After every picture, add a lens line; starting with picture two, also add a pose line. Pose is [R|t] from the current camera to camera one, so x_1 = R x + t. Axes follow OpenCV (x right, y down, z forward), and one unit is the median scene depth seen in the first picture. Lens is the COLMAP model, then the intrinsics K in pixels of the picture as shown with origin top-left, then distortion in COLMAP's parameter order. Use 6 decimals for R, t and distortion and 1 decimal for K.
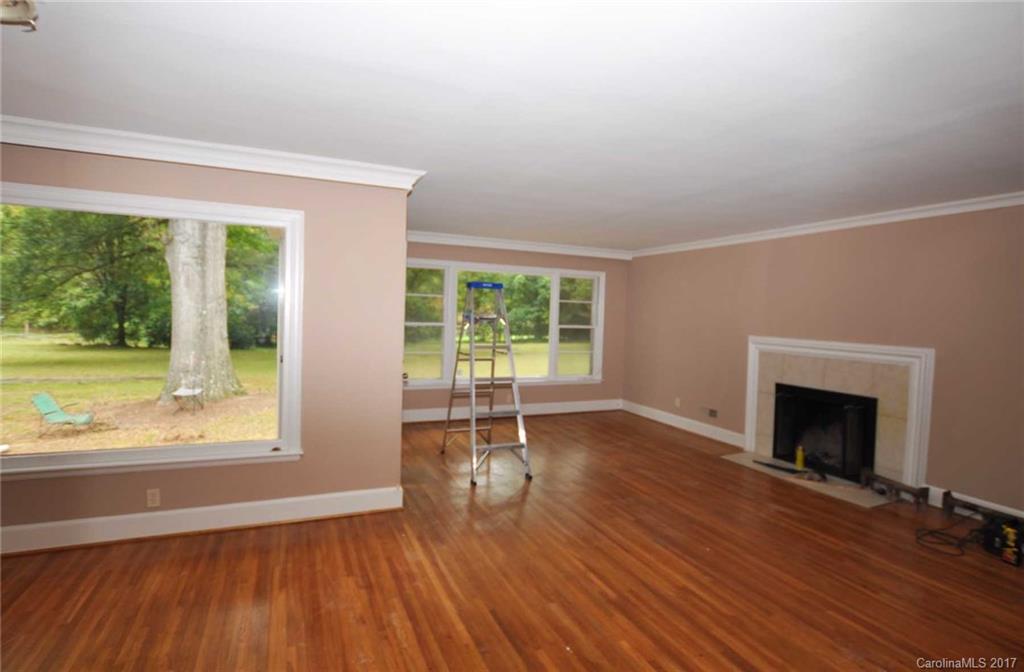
lens RADIAL K [[529.1, 0, 518.9], [0, 529.1, 336.4], [0, 0, 1]] dist [-0.009607, -0.000045]
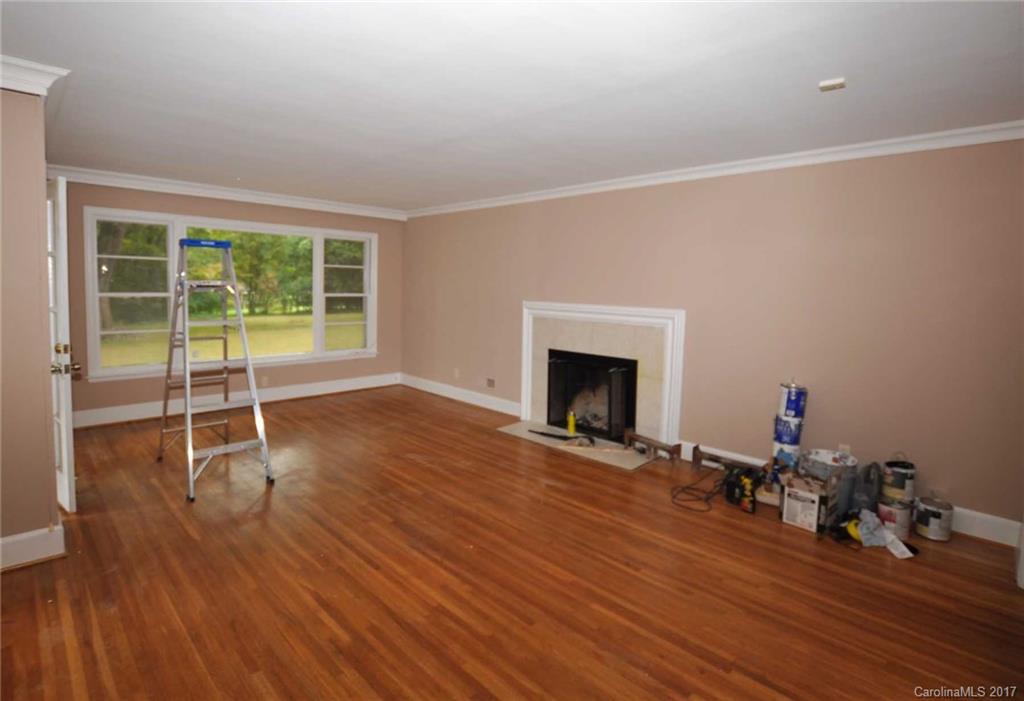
lens RADIAL K [[534.9, 0, 504.0], [0, 534.9, 325.6], [0, 0, 1]] dist [0.000067, 0.001332]
pose [[0.939056, -0.035439, 0.341933, 0.092583], [0.022190, 0.998846, 0.042584, 0.001508], [-0.343048, -0.032402, 0.938759, 0.127664]]
